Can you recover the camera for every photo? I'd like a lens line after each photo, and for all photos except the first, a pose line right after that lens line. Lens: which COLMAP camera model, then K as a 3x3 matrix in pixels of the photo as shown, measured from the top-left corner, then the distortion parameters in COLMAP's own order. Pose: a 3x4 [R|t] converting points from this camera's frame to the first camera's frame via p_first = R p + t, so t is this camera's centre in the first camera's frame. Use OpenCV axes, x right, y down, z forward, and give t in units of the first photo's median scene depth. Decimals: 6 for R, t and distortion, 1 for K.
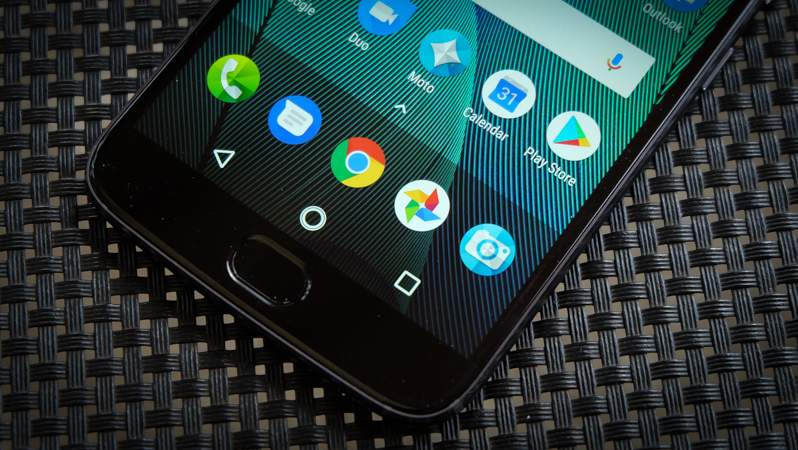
lens RADIAL K [[1798.9, 0, 399.1], [0, 1798.9, 224.7], [0, 0, 1]] dist [-0.064757, 0.000000]
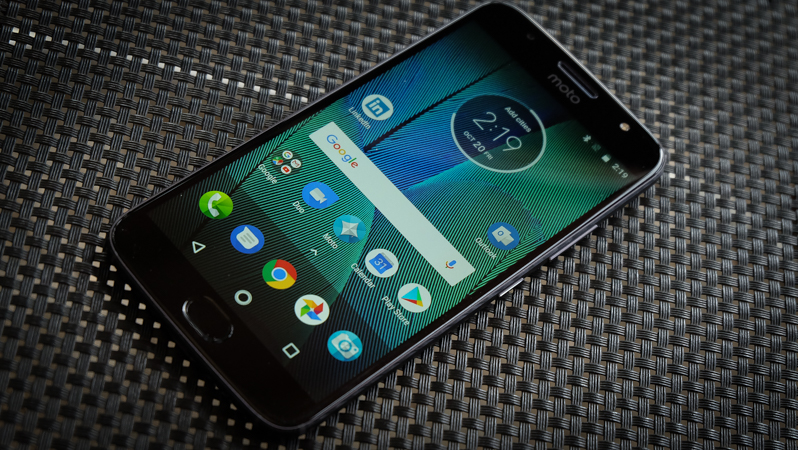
lens RADIAL K [[1798.9, 0, 398.7], [0, 1798.9, 225.1], [0, 0, 1]] dist [-0.064757, 0.000000]
pose [[0.954172, 0.289138, 0.077173, -0.057020], [-0.260748, 0.929808, -0.259746, 0.305772], [-0.146858, 0.227720, 0.962588, -0.537690]]
